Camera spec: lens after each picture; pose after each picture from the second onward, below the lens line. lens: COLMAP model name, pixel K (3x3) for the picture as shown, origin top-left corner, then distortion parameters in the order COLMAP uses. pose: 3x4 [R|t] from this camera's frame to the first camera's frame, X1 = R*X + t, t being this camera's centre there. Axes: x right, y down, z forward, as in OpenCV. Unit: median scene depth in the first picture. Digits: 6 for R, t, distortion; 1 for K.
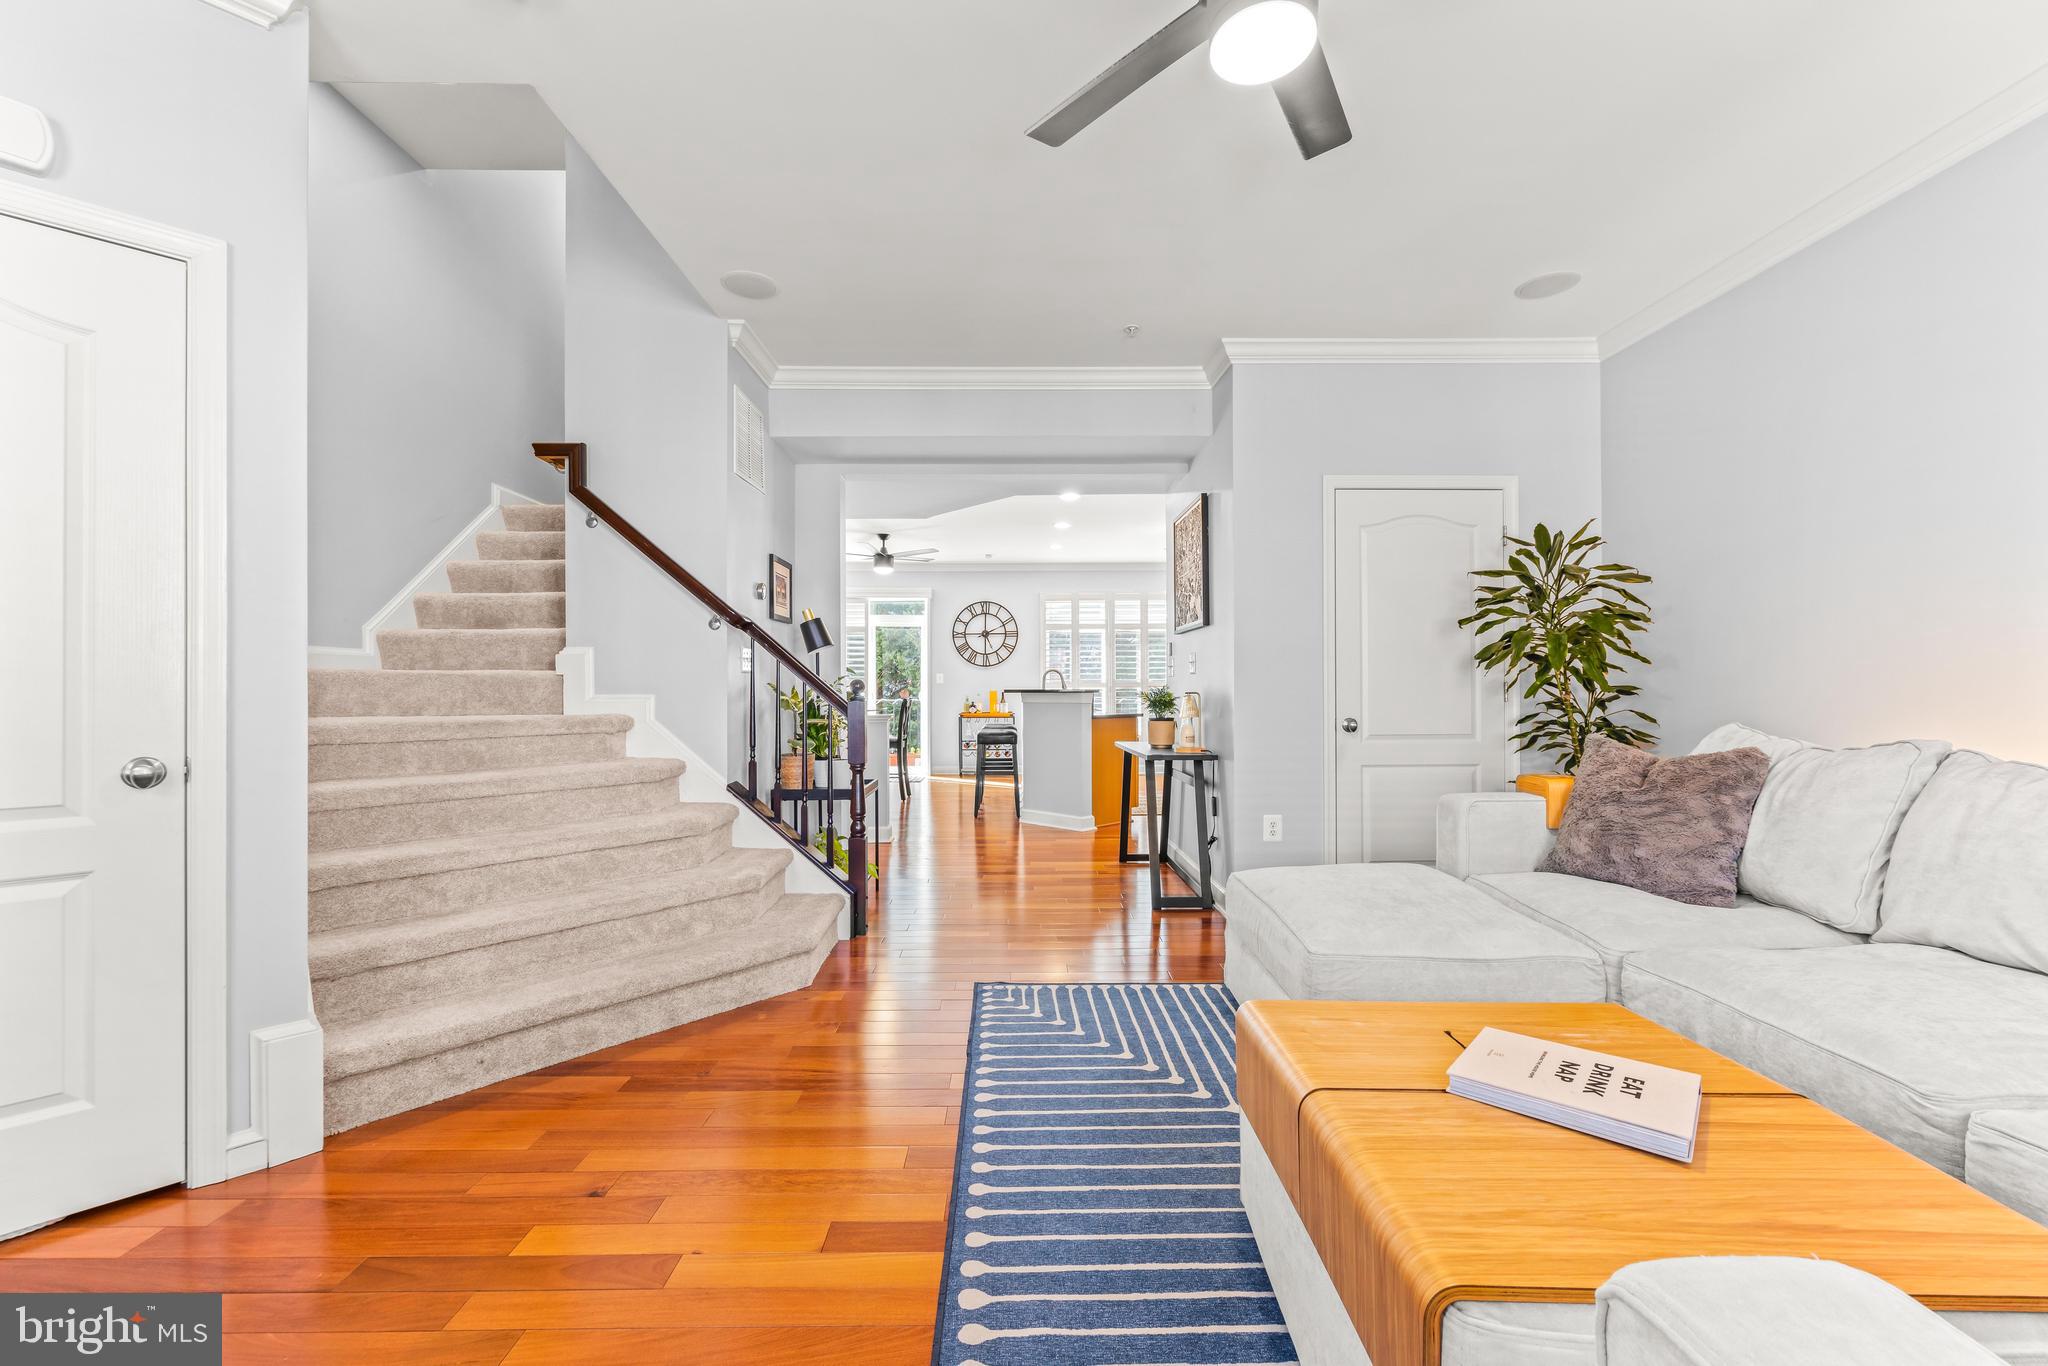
lens RADIAL K [[827.5, 0, 1031.5], [0, 827.5, 687.7], [0, 0, 1]] dist [-0.003796, 0.001264]
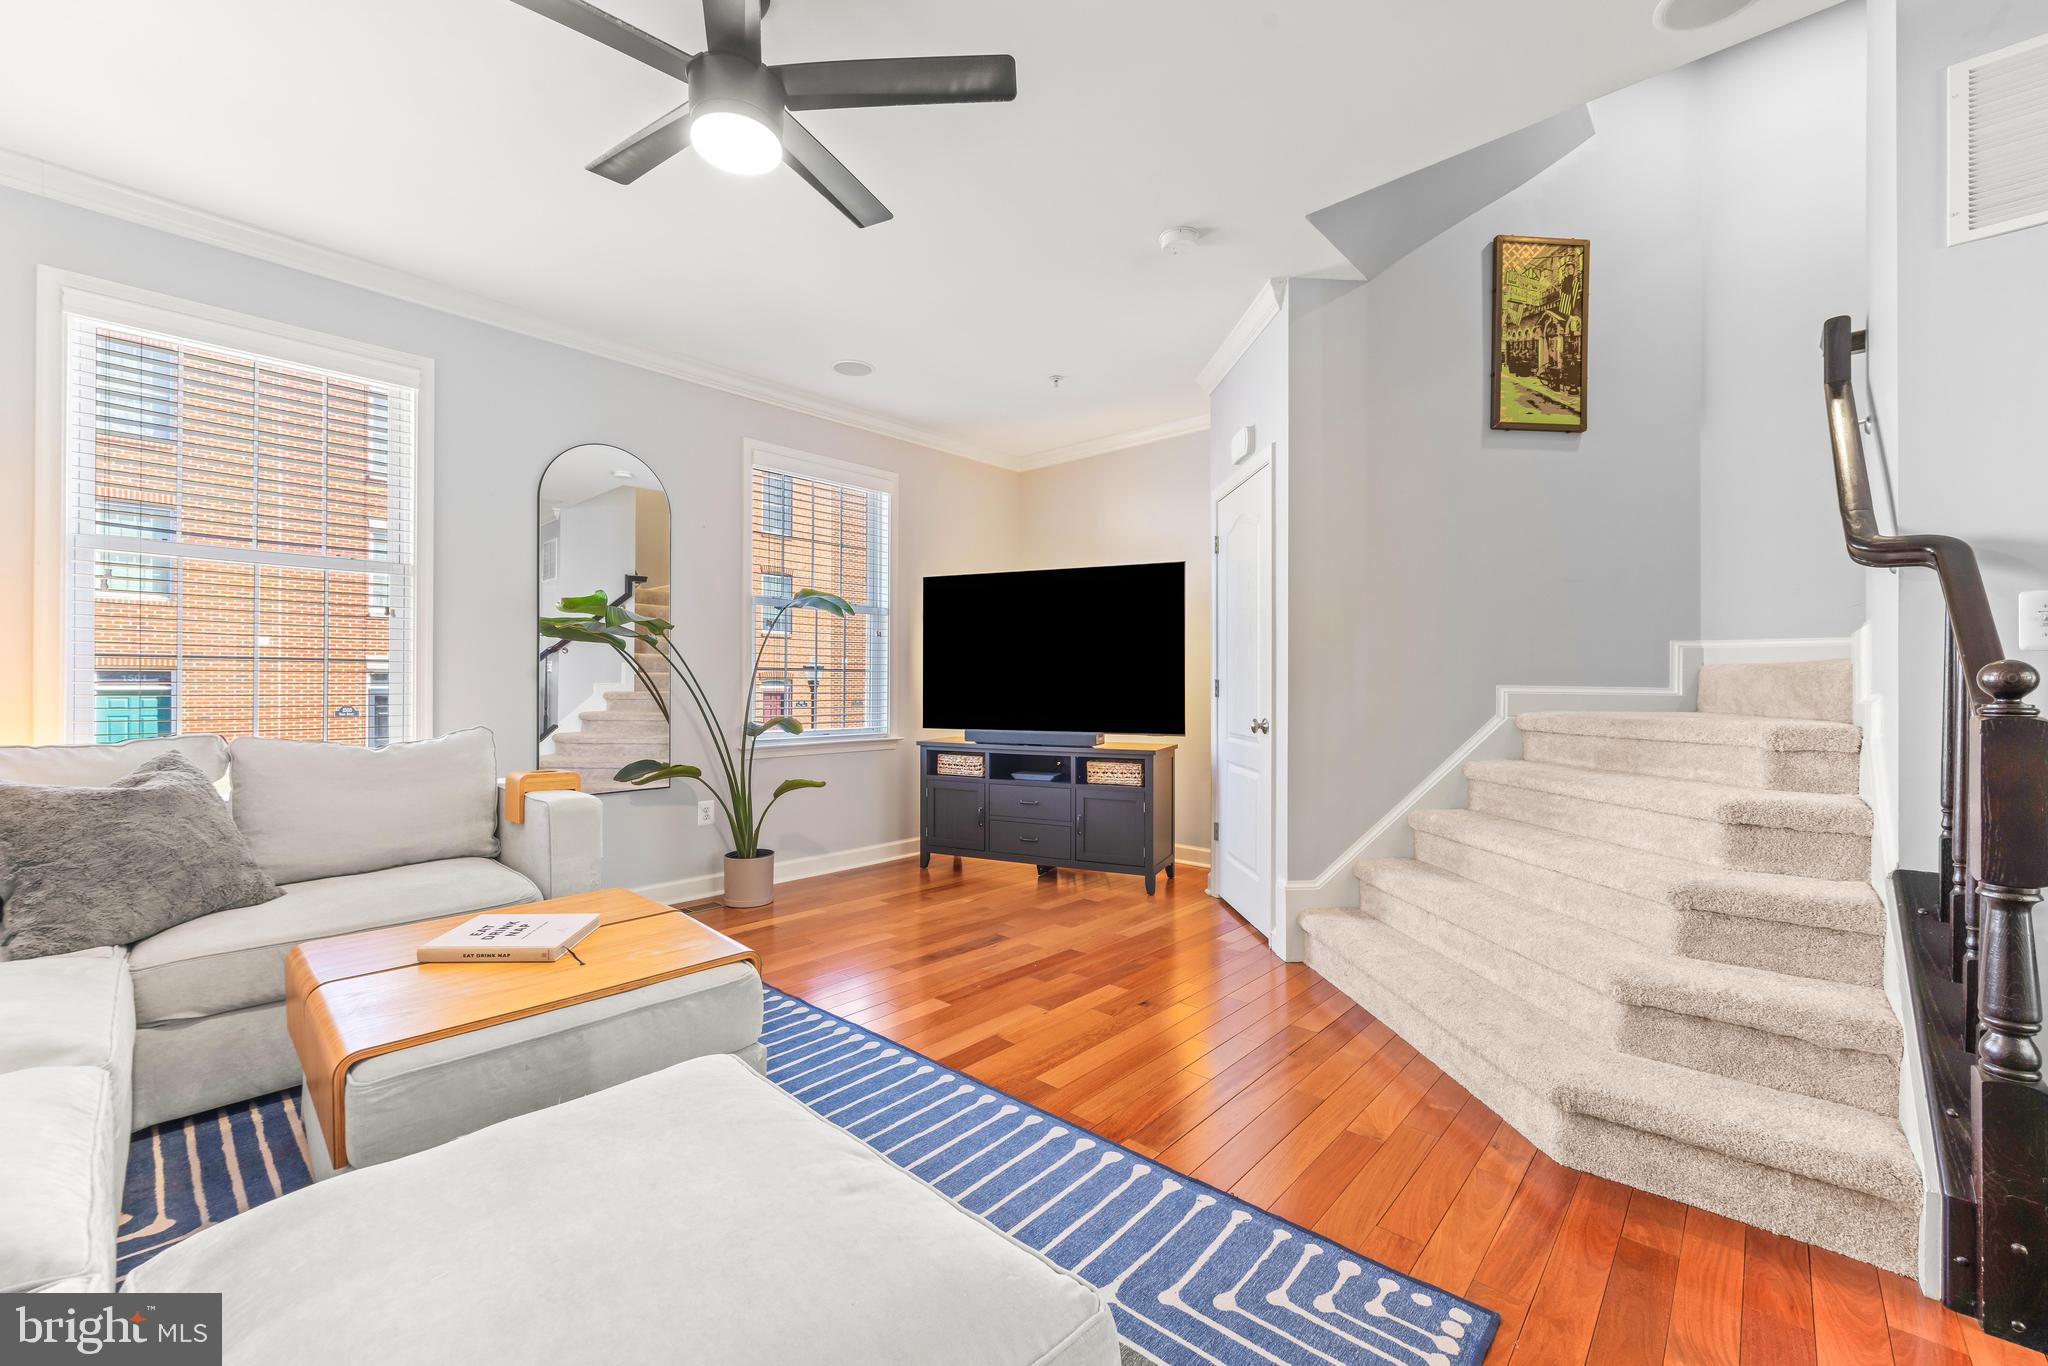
lens RADIAL K [[827.5, 0, 1026.1], [0, 827.5, 687.5], [0, 0, 1]] dist [-0.003796, 0.001264]
pose [[-0.685847, 0.001677, -0.727744, 0.508914], [-0.002138, 0.999988, 0.004320, -0.002100], [0.727743, 0.004519, -0.685835, 1.251128]]
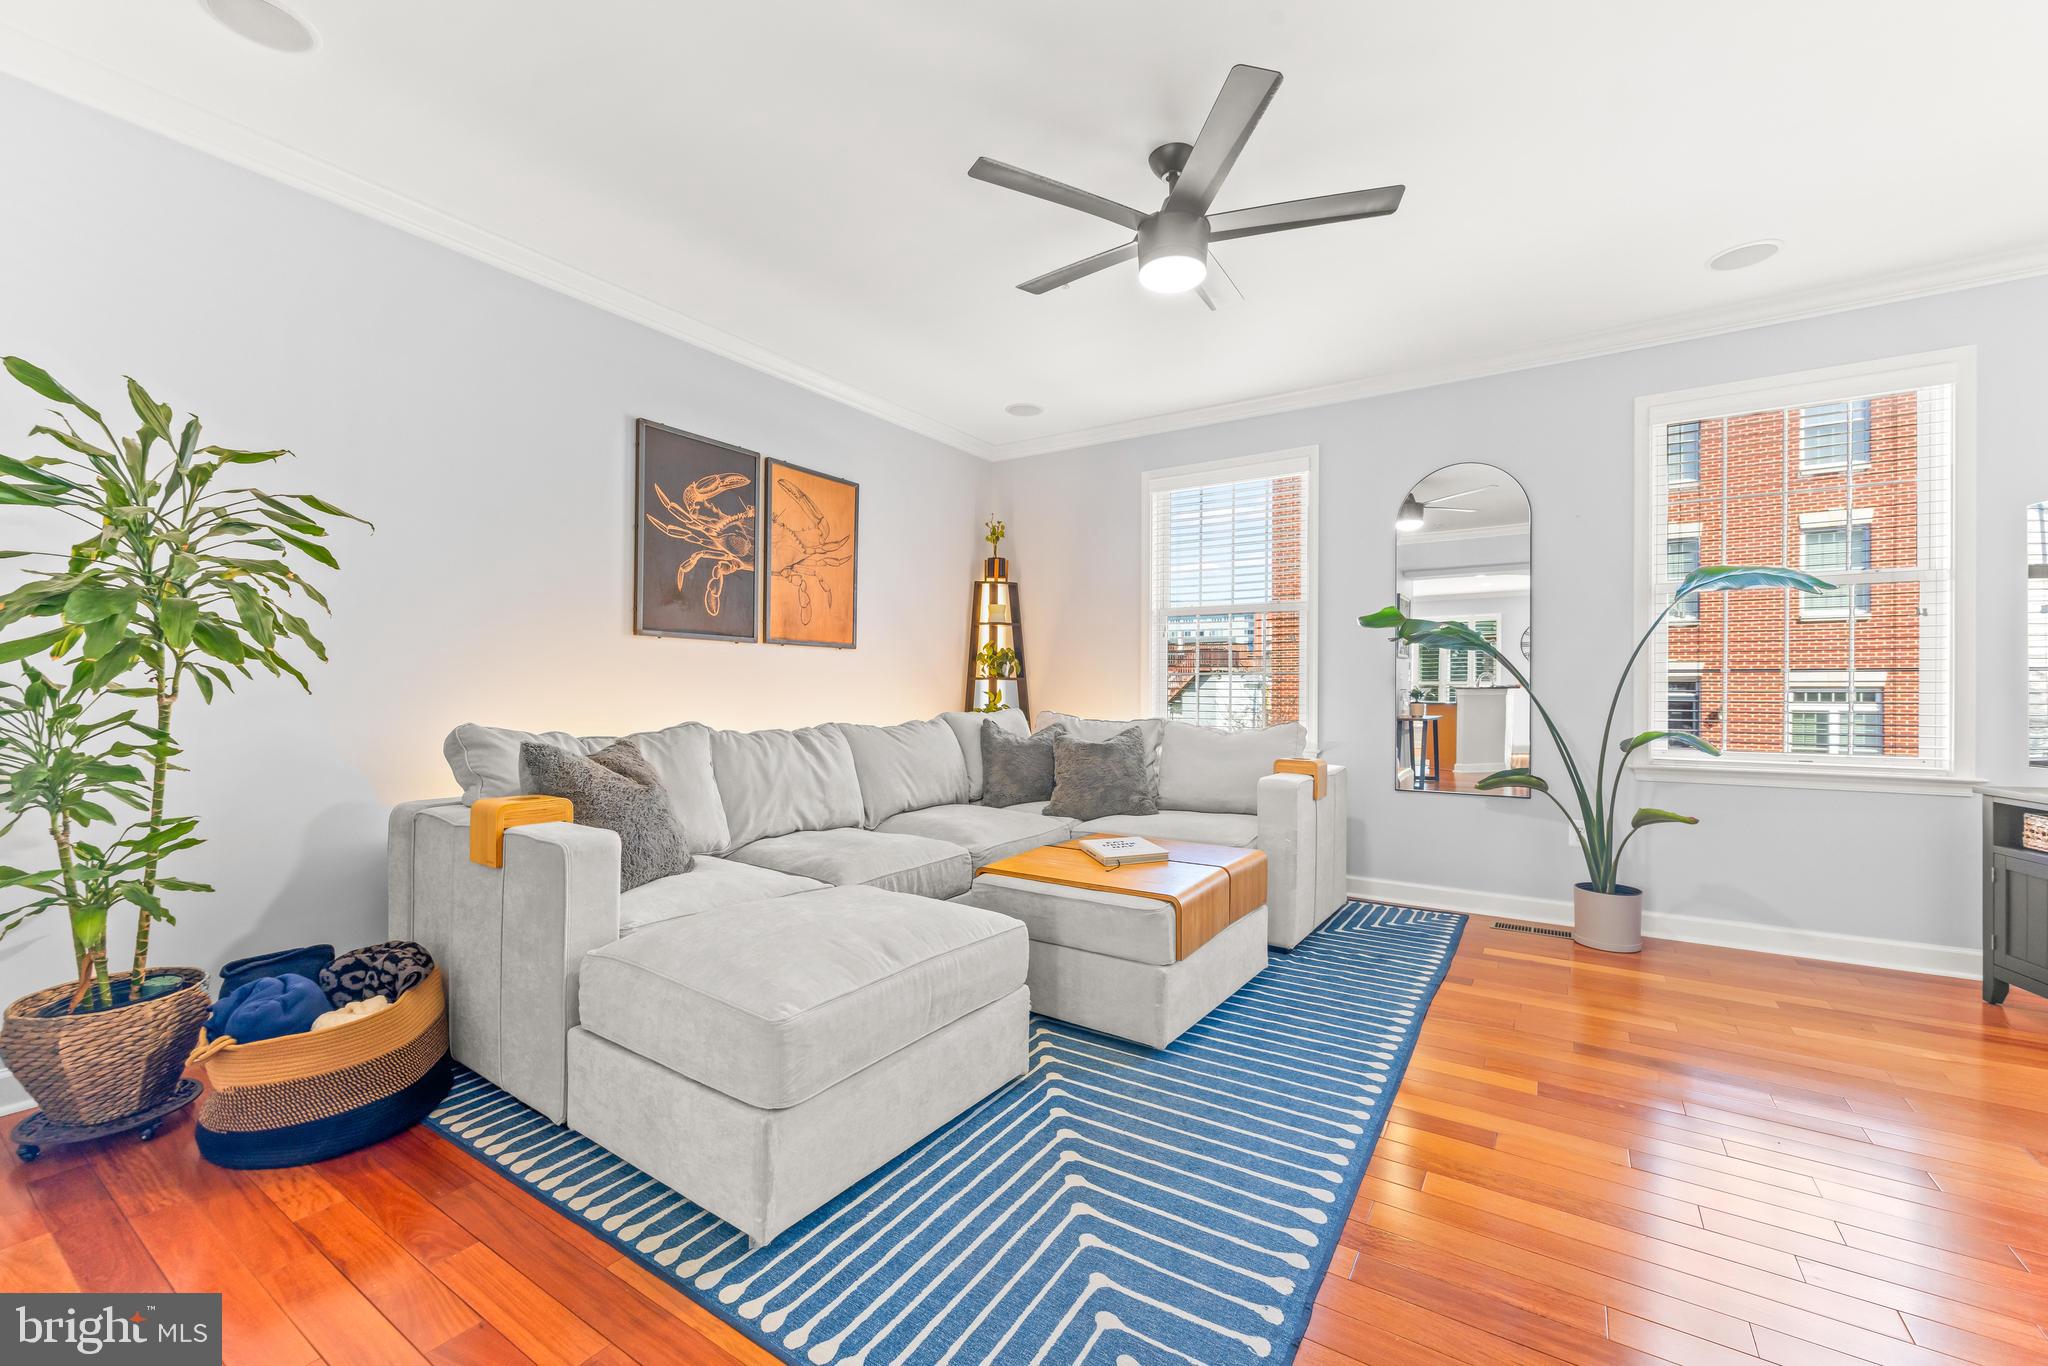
lens RADIAL K [[827.5, 0, 1009.7], [0, 827.5, 689.1], [0, 0, 1]] dist [-0.003796, 0.001264]
pose [[-0.819616, -0.003286, 0.572904, -0.212910], [-0.003736, 0.999993, 0.000392, 0.000144], [-0.572902, -0.001819, -0.819622, 1.441714]]
